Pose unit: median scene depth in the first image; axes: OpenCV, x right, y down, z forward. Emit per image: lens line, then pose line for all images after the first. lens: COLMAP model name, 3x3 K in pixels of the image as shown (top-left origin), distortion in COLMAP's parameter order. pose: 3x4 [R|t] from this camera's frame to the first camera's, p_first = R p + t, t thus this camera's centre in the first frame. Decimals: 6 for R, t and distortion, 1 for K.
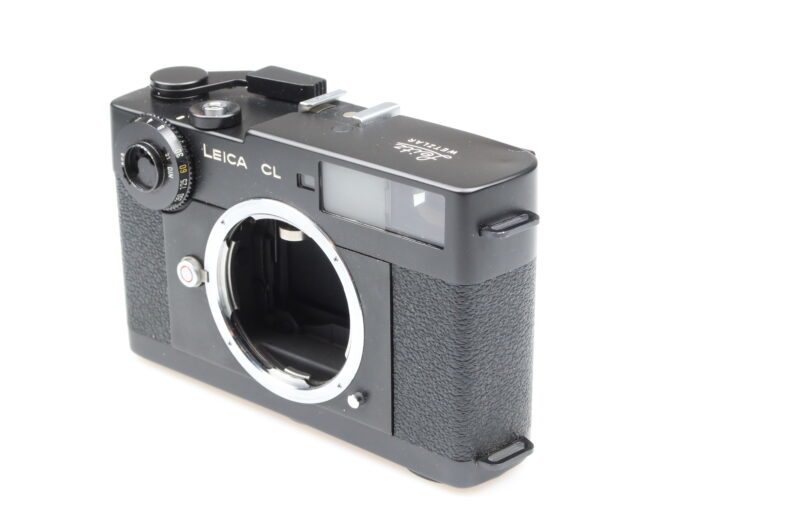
lens RADIAL K [[1563.8, 0, 392.5], [0, 1563.8, 261.5], [0, 0, 1]] dist [-0.019718, -0.070981]
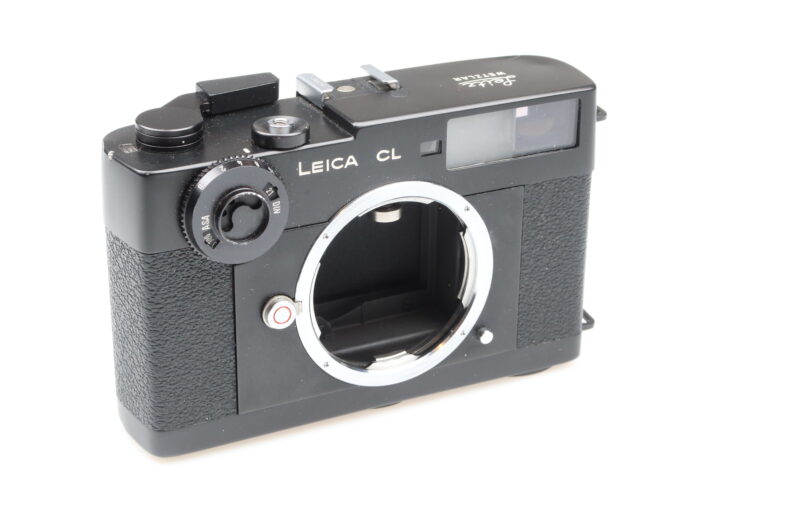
lens RADIAL K [[1563.8, 0, 392.5], [0, 1563.8, 261.5], [0, 0, 1]] dist [-0.019718, -0.070981]
pose [[0.448984, -0.384441, 0.806609, -0.869183], [0.365901, 0.902659, 0.226547, -0.213371], [-0.815187, 0.193423, 0.545947, 0.473987]]
